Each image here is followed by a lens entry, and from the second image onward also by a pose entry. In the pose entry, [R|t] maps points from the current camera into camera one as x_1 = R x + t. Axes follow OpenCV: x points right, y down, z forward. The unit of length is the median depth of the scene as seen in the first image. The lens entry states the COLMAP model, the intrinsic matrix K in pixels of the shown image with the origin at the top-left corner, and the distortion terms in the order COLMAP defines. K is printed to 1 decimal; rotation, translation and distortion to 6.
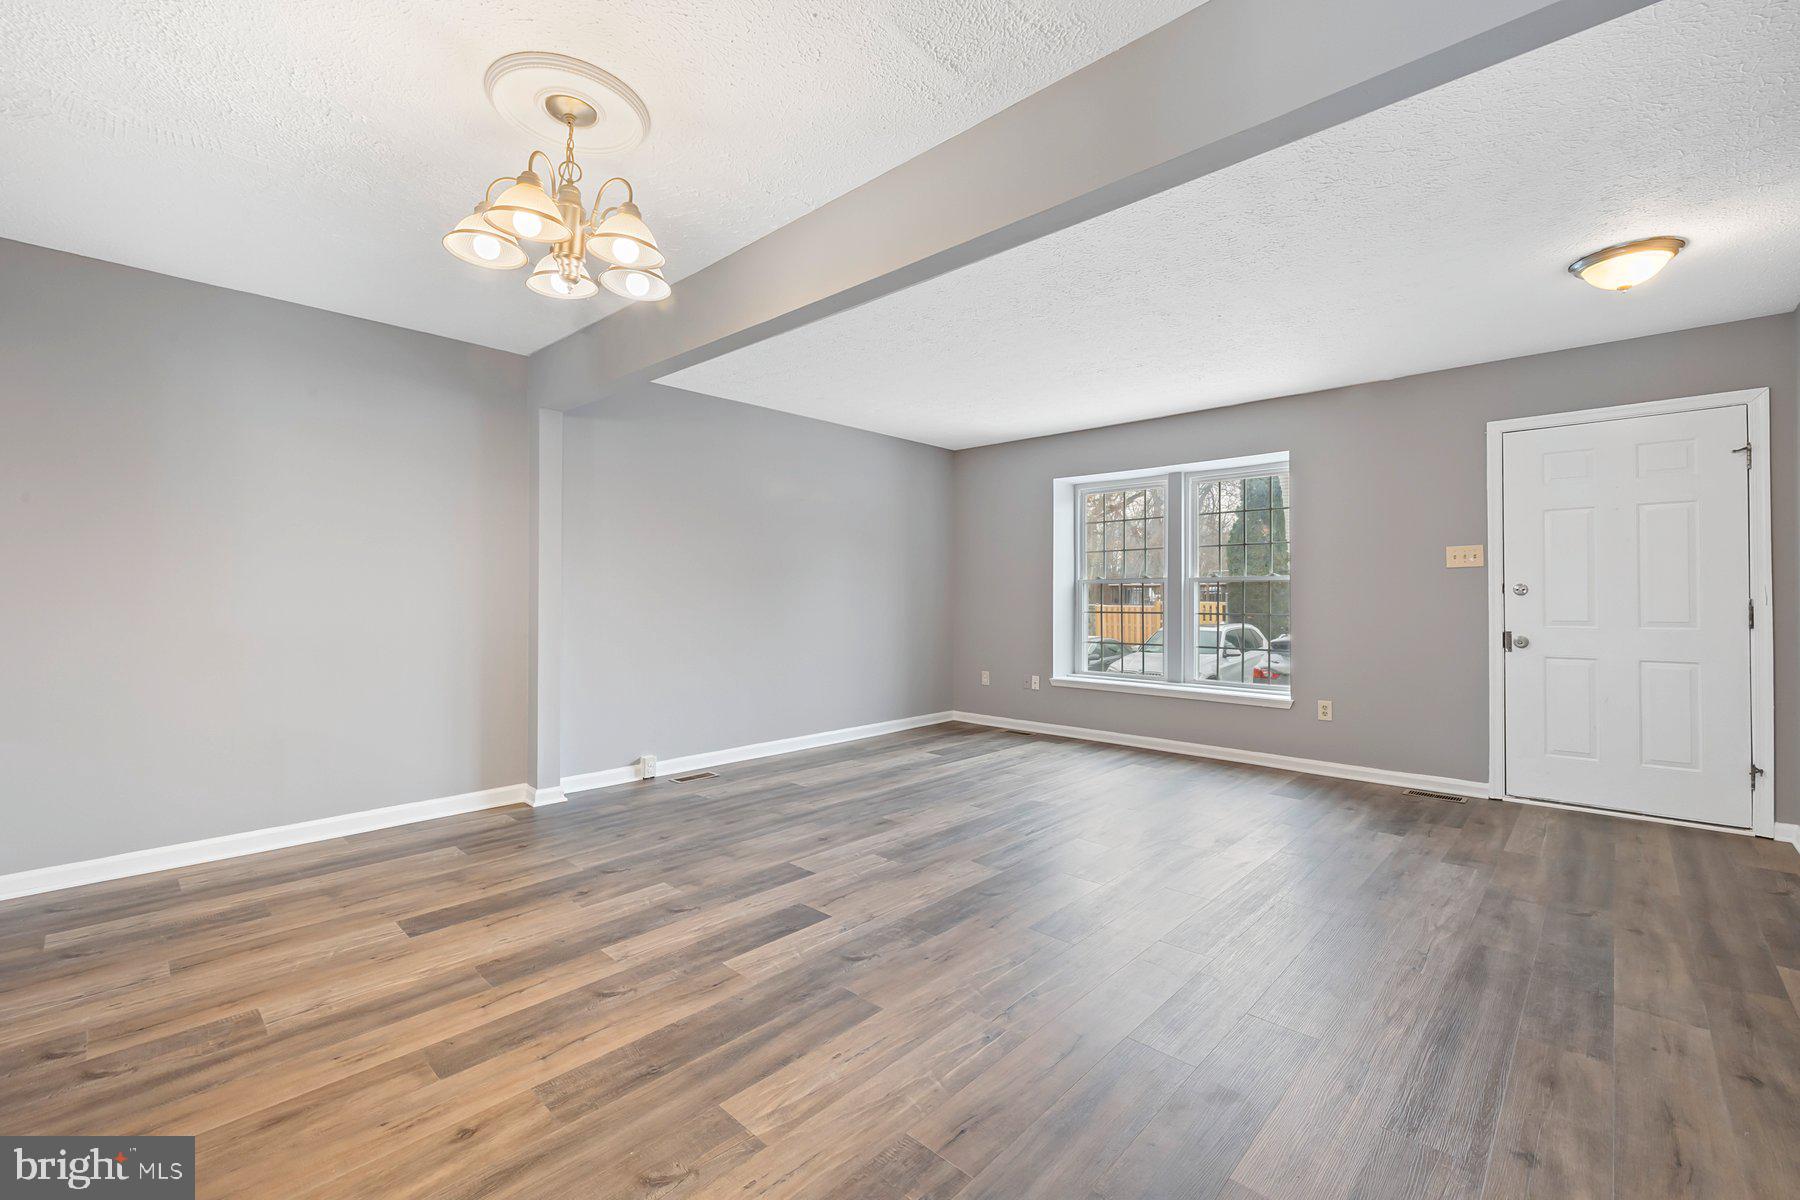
lens RADIAL K [[757.2, 0, 895.6], [0, 757.2, 588.4], [0, 0, 1]] dist [0.001564, 0.000518]
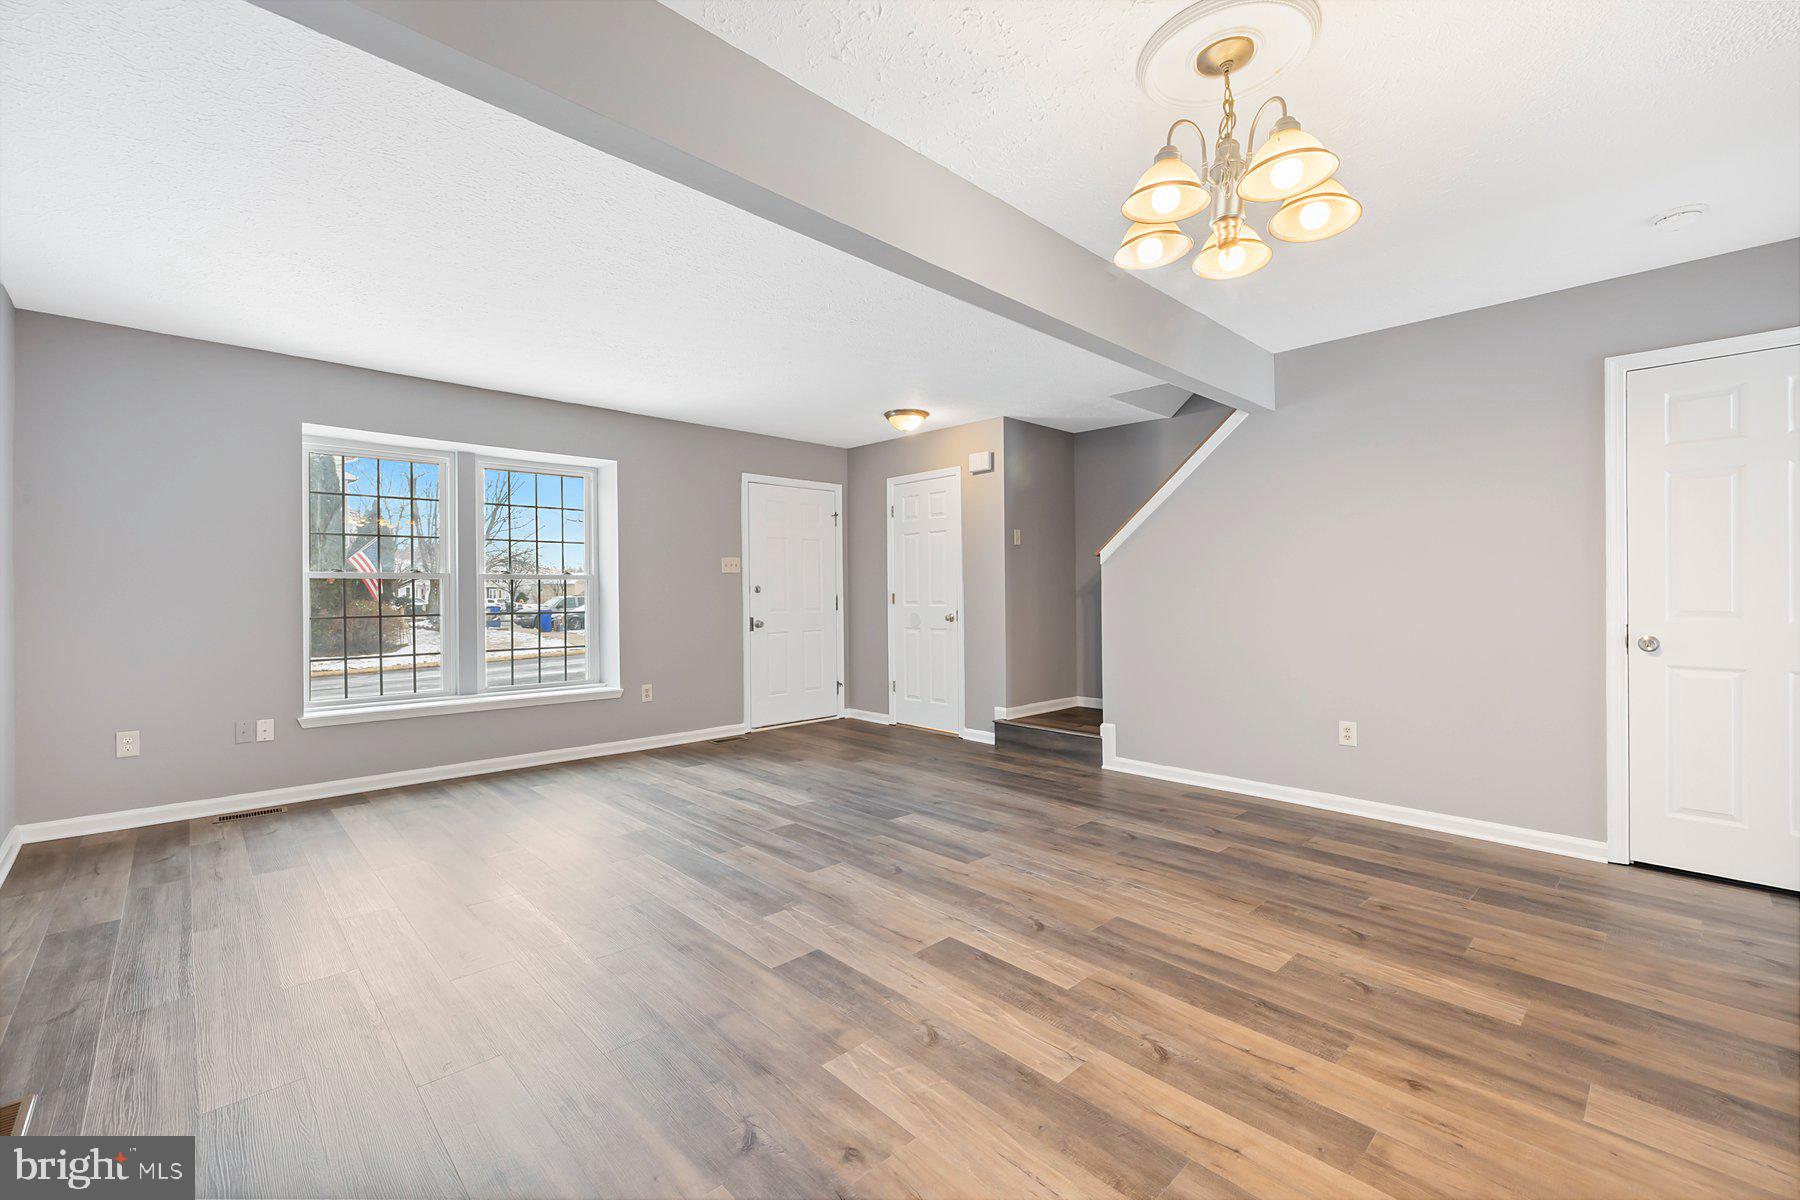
lens RADIAL K [[753.2, 0, 900.0], [0, 753.2, 600.0], [0, 0, 1]] dist [0.001243, -0.000035]
pose [[0.048742, -0.010745, 0.998754, -0.795038], [-0.006544, 0.999917, 0.011077, 0.005816], [-0.998790, -0.007076, 0.048668, 0.800694]]
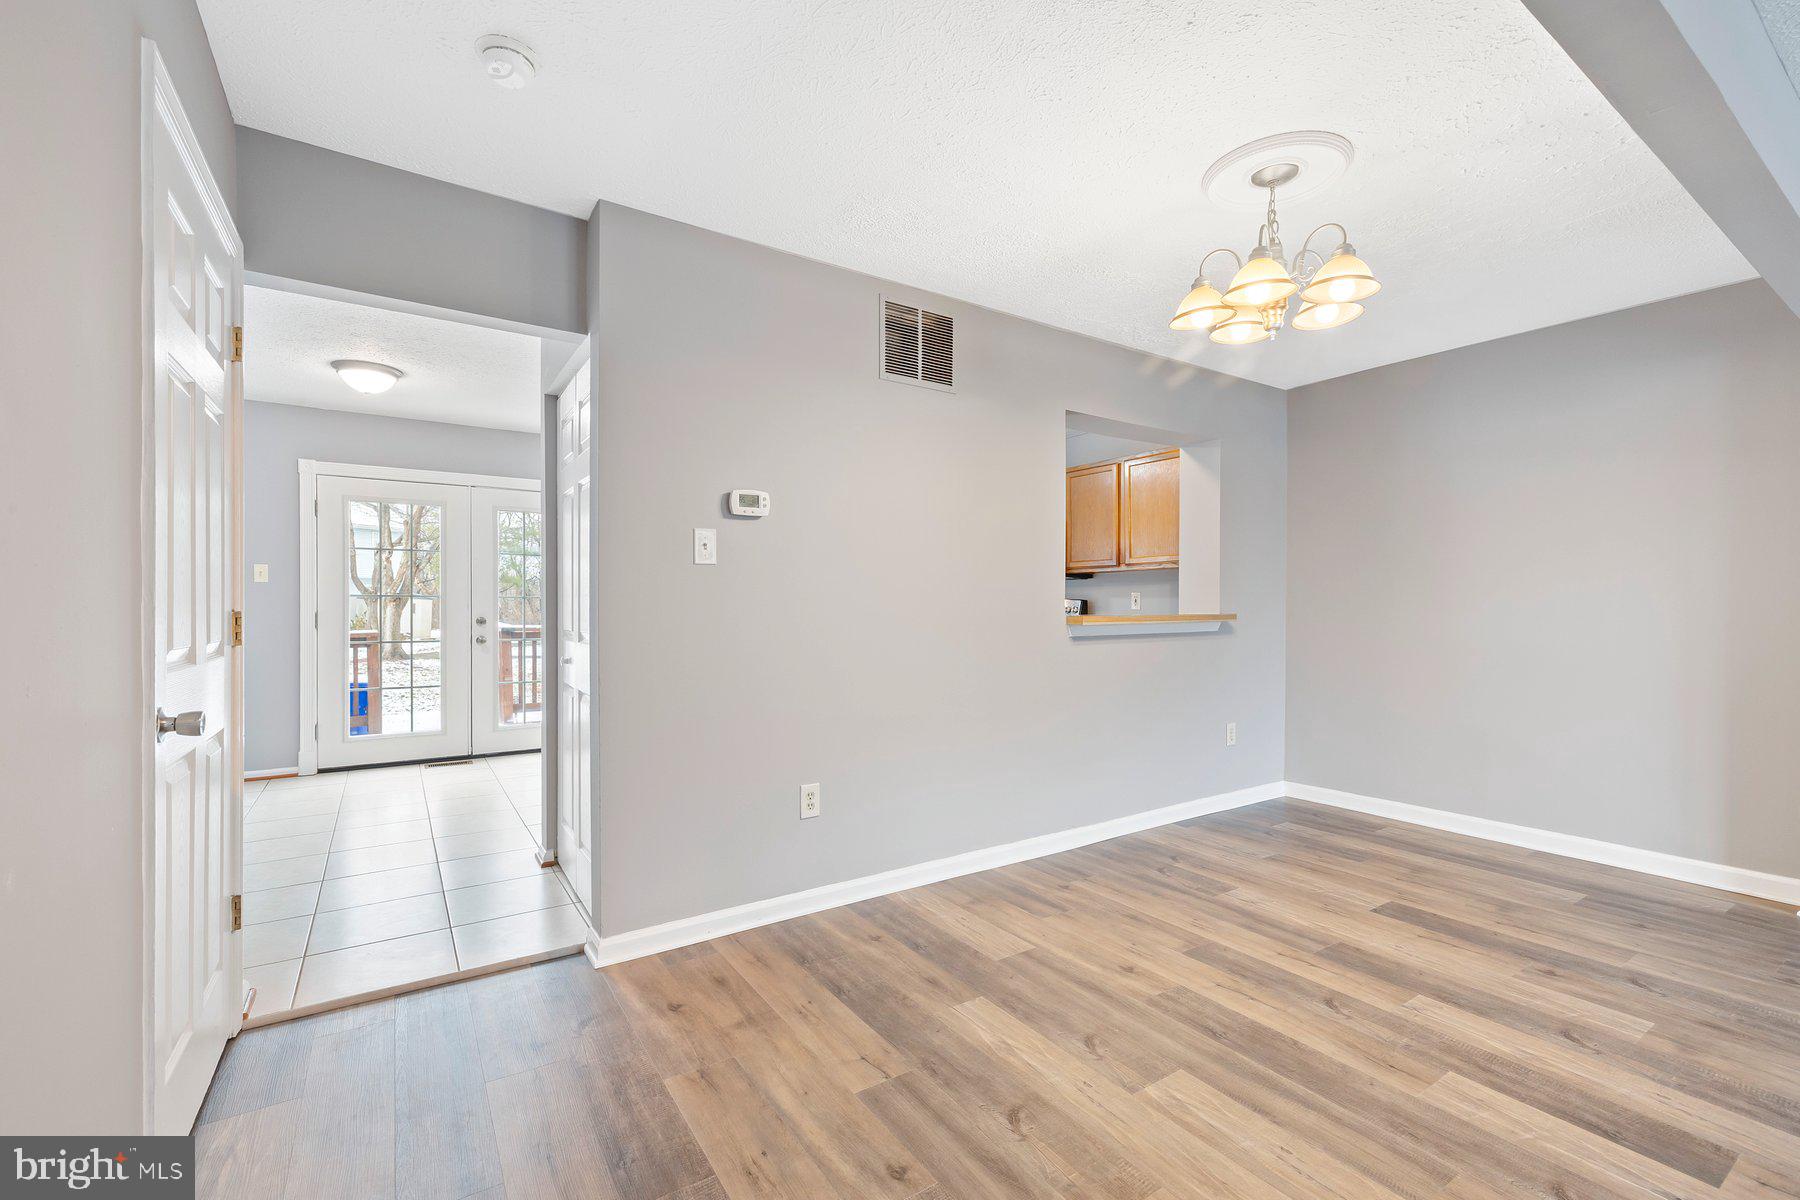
lens RADIAL K [[763.5, 0, 892.3], [0, 763.5, 604.2], [0, 0, 1]] dist [0.002132, -0.000007]
pose [[-0.231833, -0.004311, -0.972746, 0.476977], [0.006035, 0.999965, -0.005870, 0.002331], [0.972737, -0.007231, -0.231799, 0.425824]]
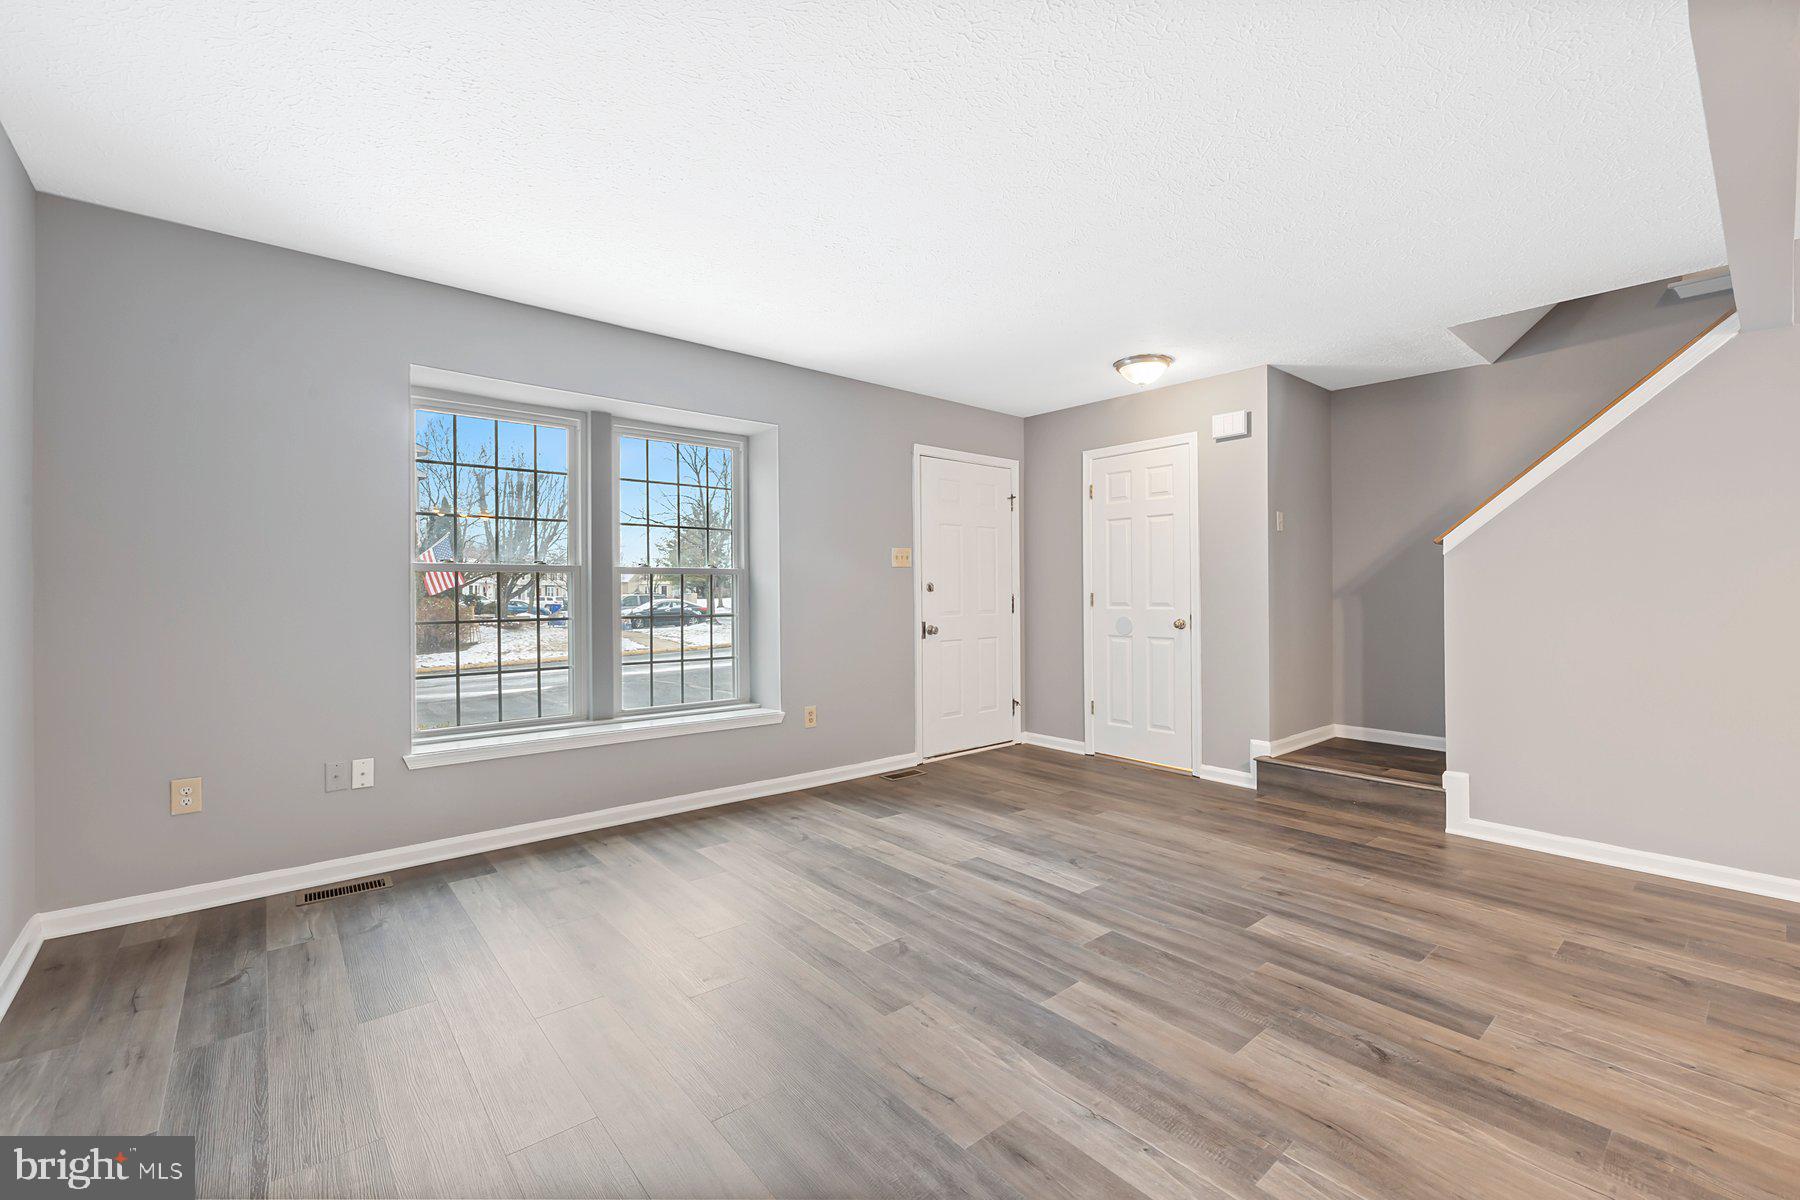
lens RADIAL K [[754.6, 0, 899.5], [0, 754.6, 595.4], [0, 0, 1]] dist [0.000604, 0.000051]
pose [[0.107641, -0.005850, 0.994173, -0.473739], [-0.010031, 0.999925, 0.006970, 0.008924], [-0.994139, -0.010722, 0.107575, 1.135577]]
